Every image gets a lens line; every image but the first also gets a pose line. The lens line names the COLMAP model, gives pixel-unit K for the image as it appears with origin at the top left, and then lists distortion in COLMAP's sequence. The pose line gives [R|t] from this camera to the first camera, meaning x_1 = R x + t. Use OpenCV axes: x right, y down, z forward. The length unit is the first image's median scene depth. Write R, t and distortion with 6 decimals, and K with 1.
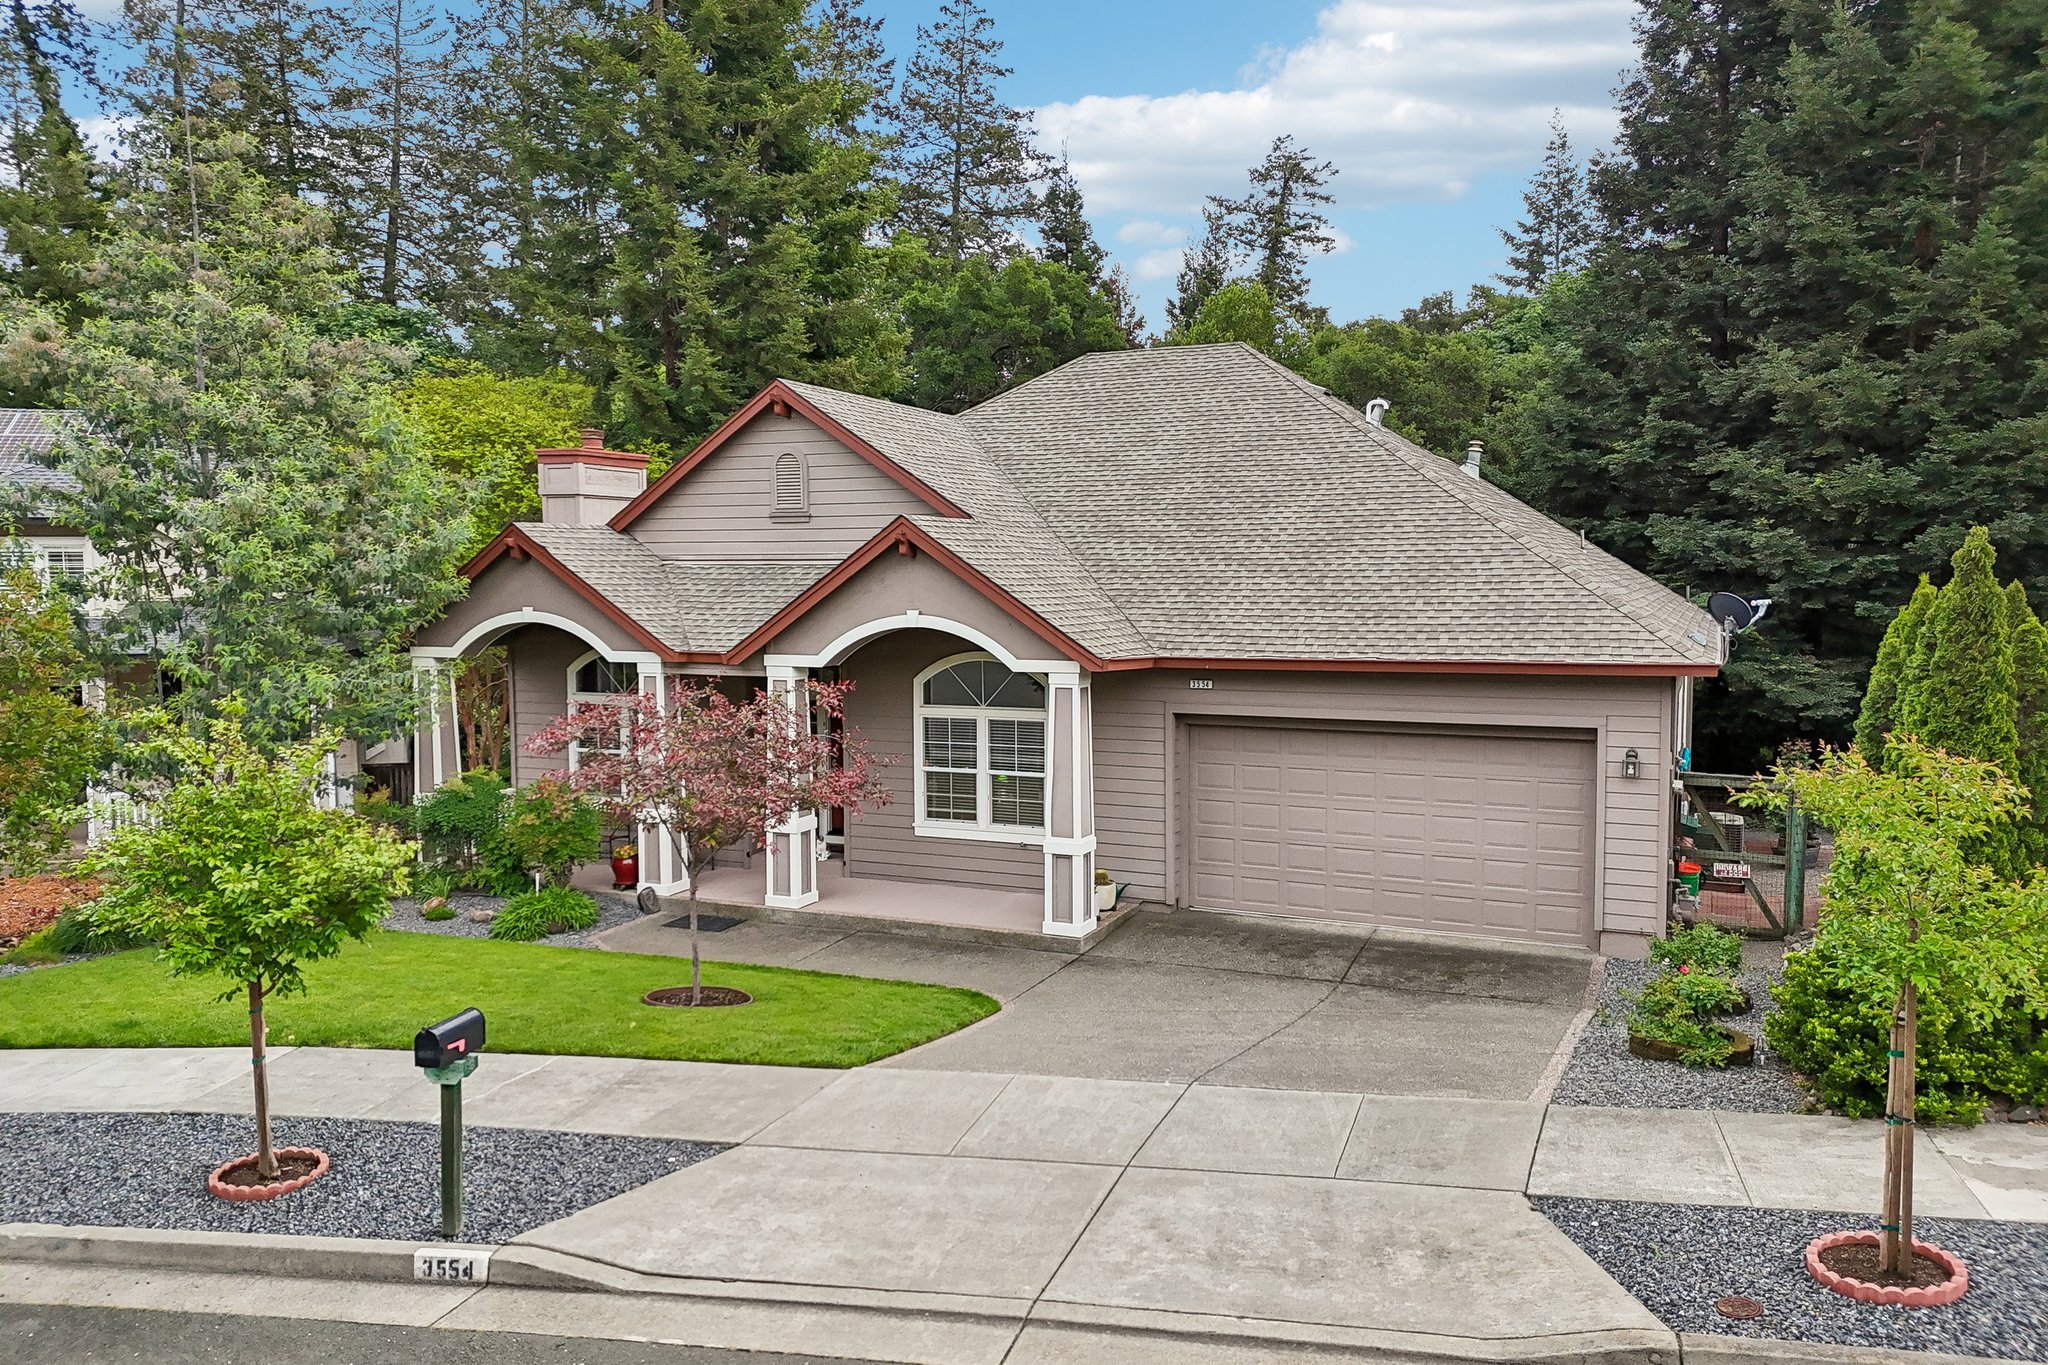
lens RADIAL K [[1500.1, 0, 1024.0], [0, 1500.1, 682.5], [0, 0, 1]] dist [0.104947, -0.124815]
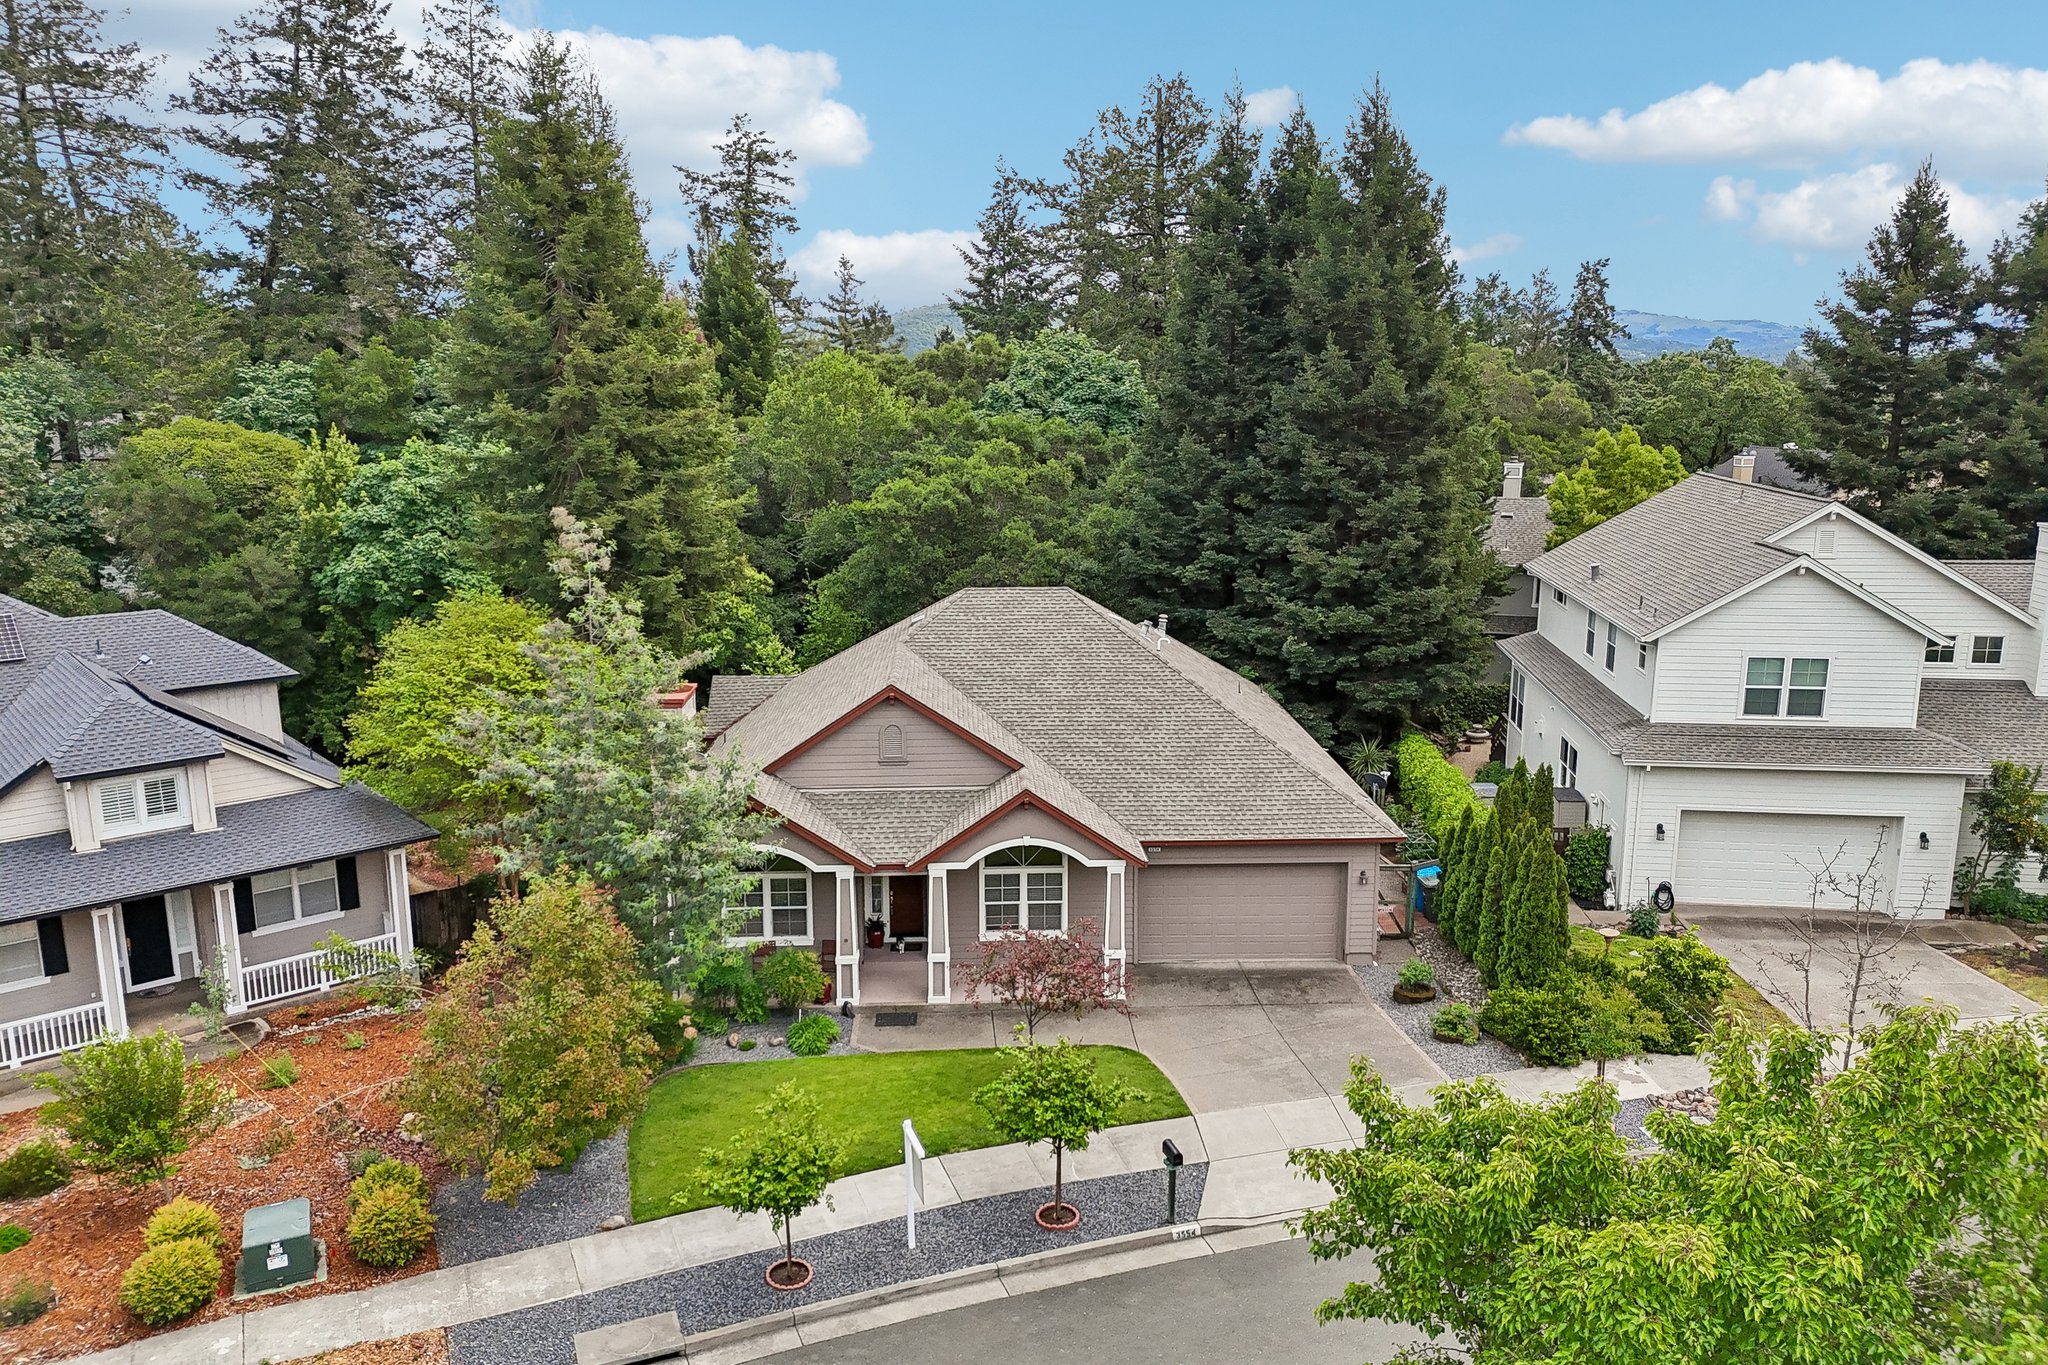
lens RADIAL K [[1500.1, 0, 1024.0], [0, 1500.1, 682.5], [0, 0, 1]] dist [0.104947, -0.124815]
pose [[0.890288, -0.092061, 0.445995, -0.834790], [0.031738, 0.989515, 0.140899, -0.469492], [-0.454290, -0.111286, 0.883875, -0.554311]]
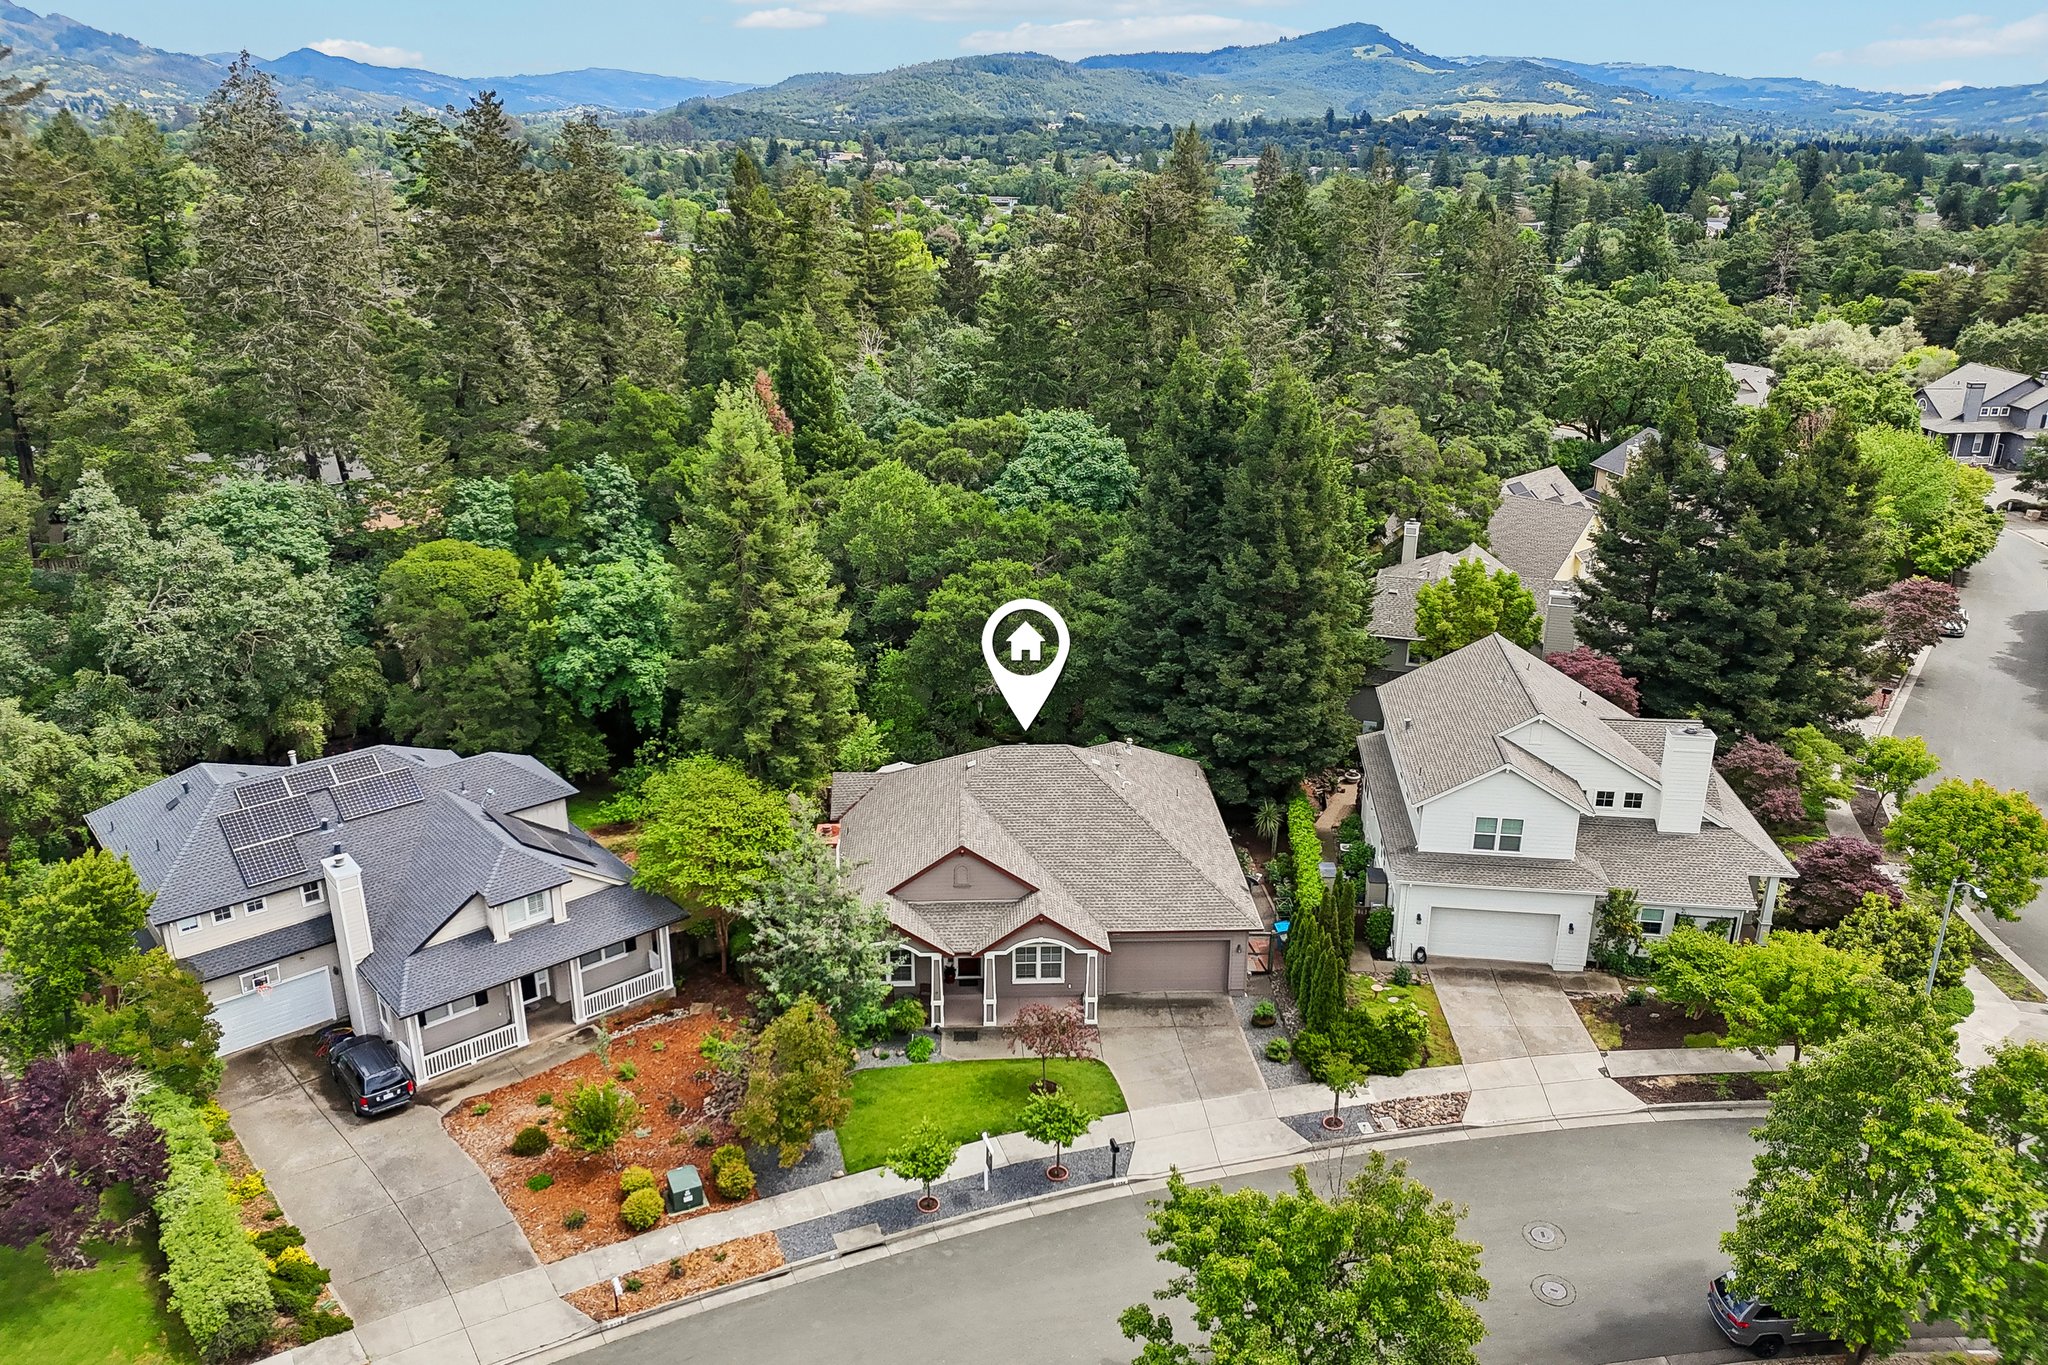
lens RADIAL K [[1500.1, 0, 1024.0], [0, 1500.1, 682.5], [0, 0, 1]] dist [0.104947, -0.124815]
pose [[0.891165, -0.151061, 0.427791, -1.319161], [0.026358, 0.958585, 0.283586, -1.398126], [-0.452913, -0.241446, 0.858239, -1.493725]]
